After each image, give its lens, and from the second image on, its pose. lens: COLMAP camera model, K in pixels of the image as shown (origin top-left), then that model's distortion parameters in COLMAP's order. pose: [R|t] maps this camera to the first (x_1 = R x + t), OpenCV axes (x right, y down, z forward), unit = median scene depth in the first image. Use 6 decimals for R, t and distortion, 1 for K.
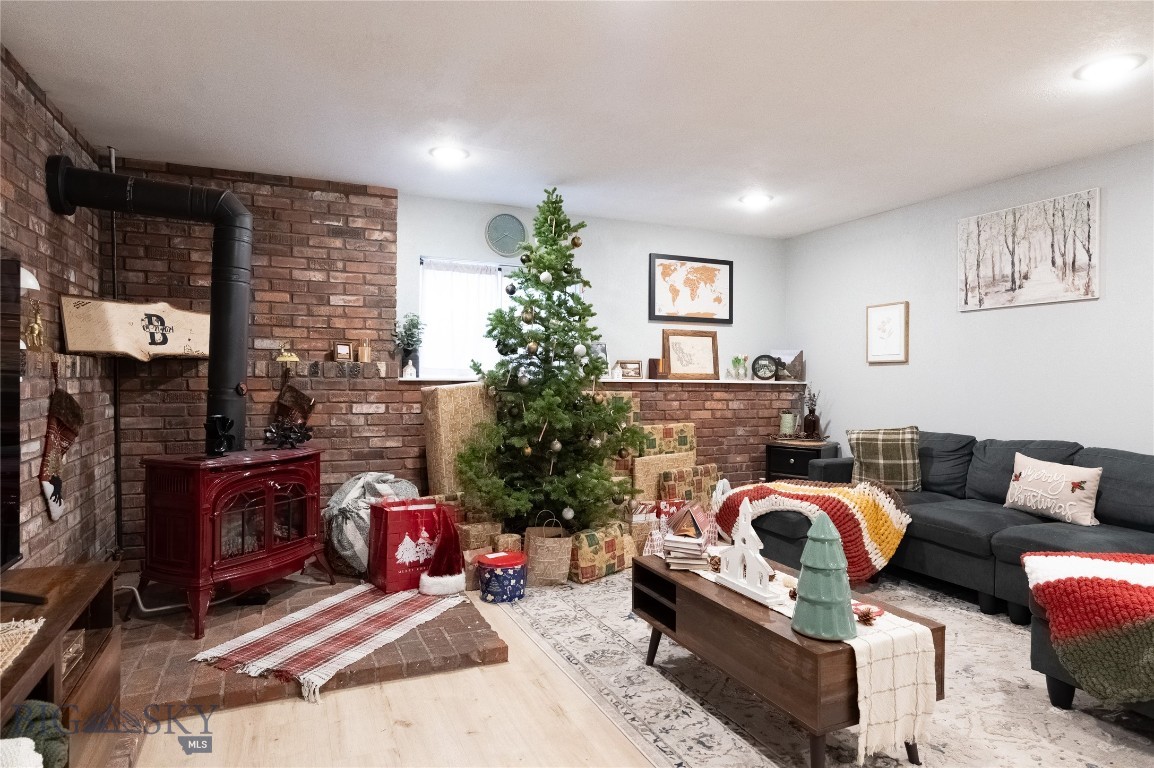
lens RADIAL K [[692.1, 0, 577.8], [0, 692.1, 381.4], [0, 0, 1]] dist [0.002655, 0.000740]
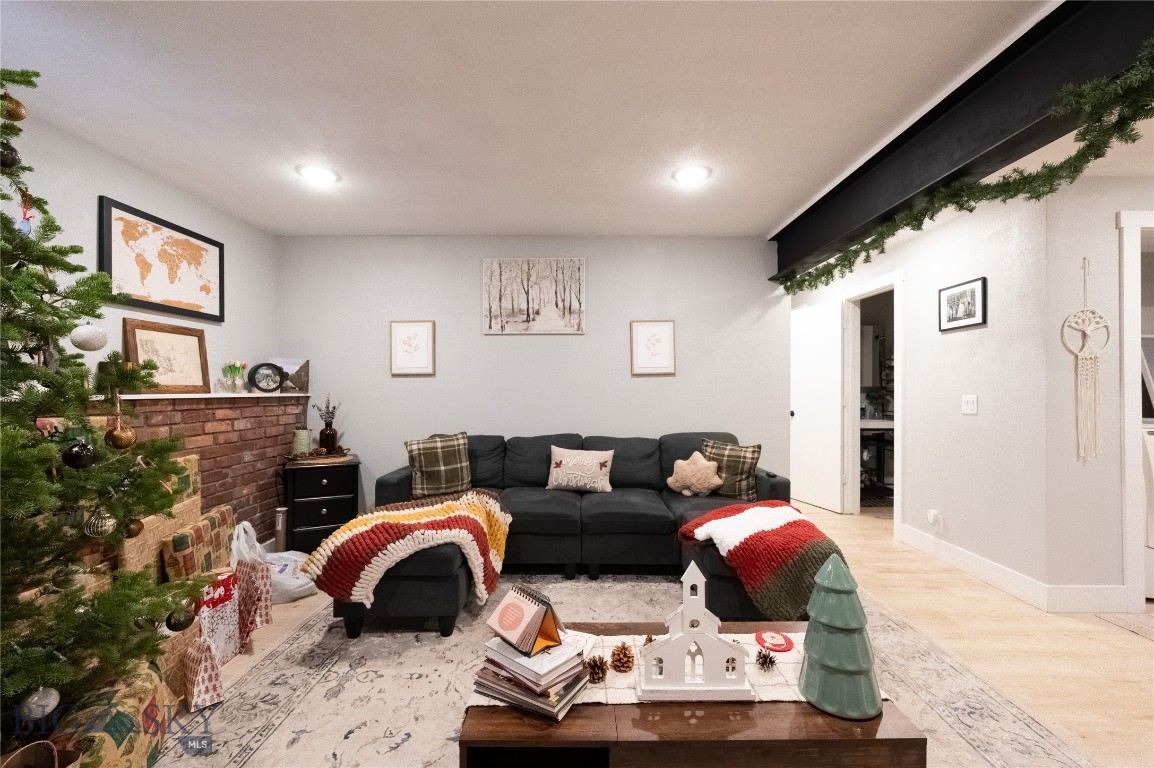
lens RADIAL K [[472.2, 0, 579.2], [0, 472.2, 383.5], [0, 0, 1]] dist [-0.000151, -0.000384]
pose [[0.395172, 0.000262, 0.918607, -0.139902], [0.008566, 0.999955, -0.003971, -0.009113], [-0.918567, 0.009438, 0.395152, 0.504345]]
